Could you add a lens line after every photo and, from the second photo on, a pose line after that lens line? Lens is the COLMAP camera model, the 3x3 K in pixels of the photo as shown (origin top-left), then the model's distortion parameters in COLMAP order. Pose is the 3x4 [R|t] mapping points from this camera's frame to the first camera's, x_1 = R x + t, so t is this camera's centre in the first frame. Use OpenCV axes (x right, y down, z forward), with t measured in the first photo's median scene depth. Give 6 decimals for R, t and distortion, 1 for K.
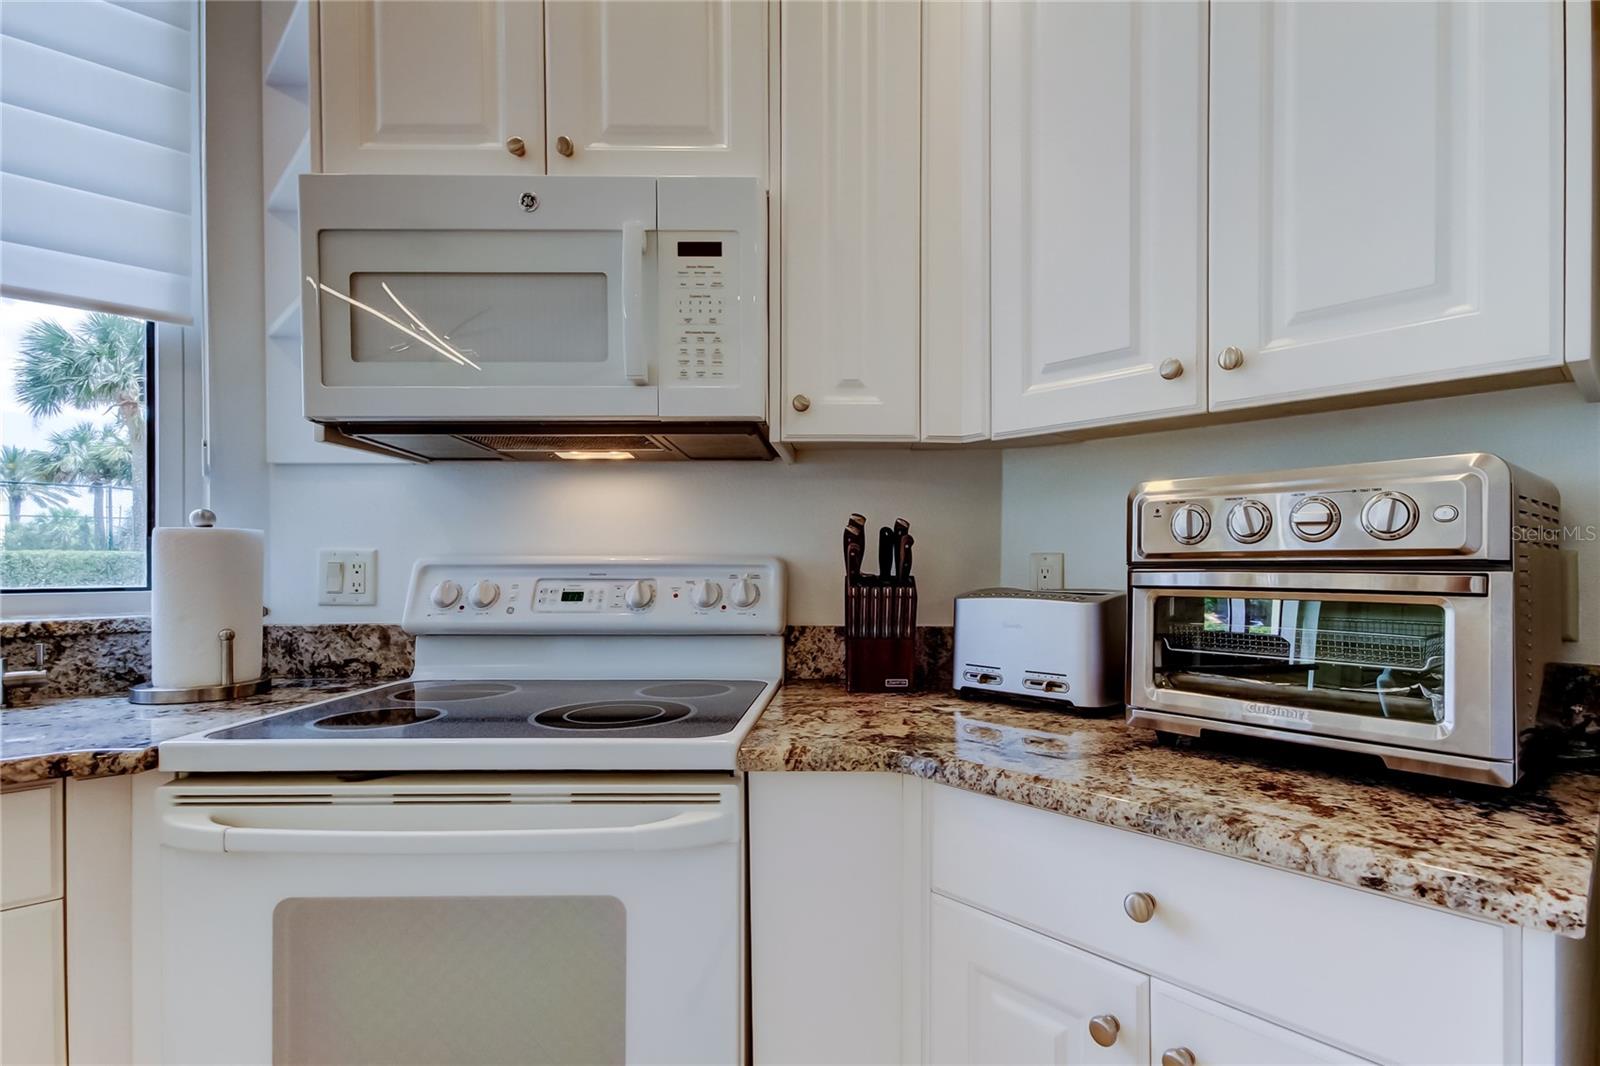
lens RADIAL K [[770.4, 0, 874.2], [0, 770.4, 559.8], [0, 0, 1]] dist [0.000968, 0.000099]
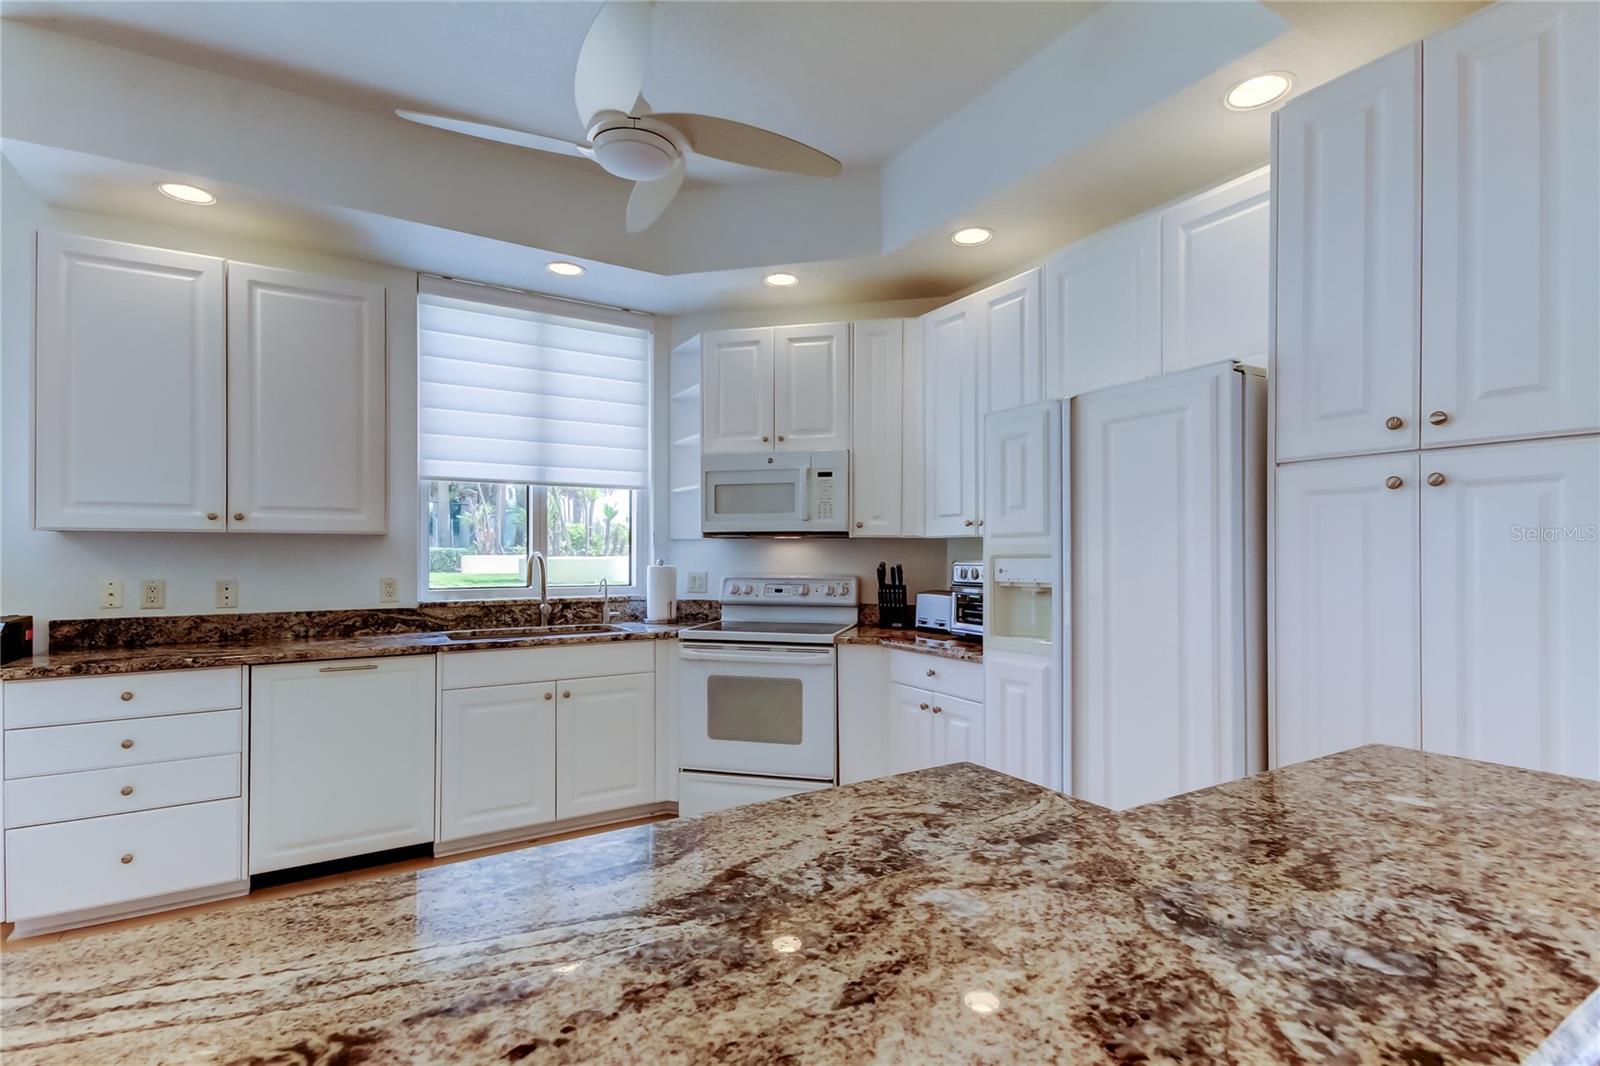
lens RADIAL K [[751.6, 0, 811.7], [0, 751.6, 550.5], [0, 0, 1]] dist [-0.001156, -0.000374]
pose [[0.966706, 0.002274, -0.255878, 0.429868], [-0.001905, 0.999997, 0.001687, -0.108182], [0.255881, -0.001143, 0.966708, -1.672275]]
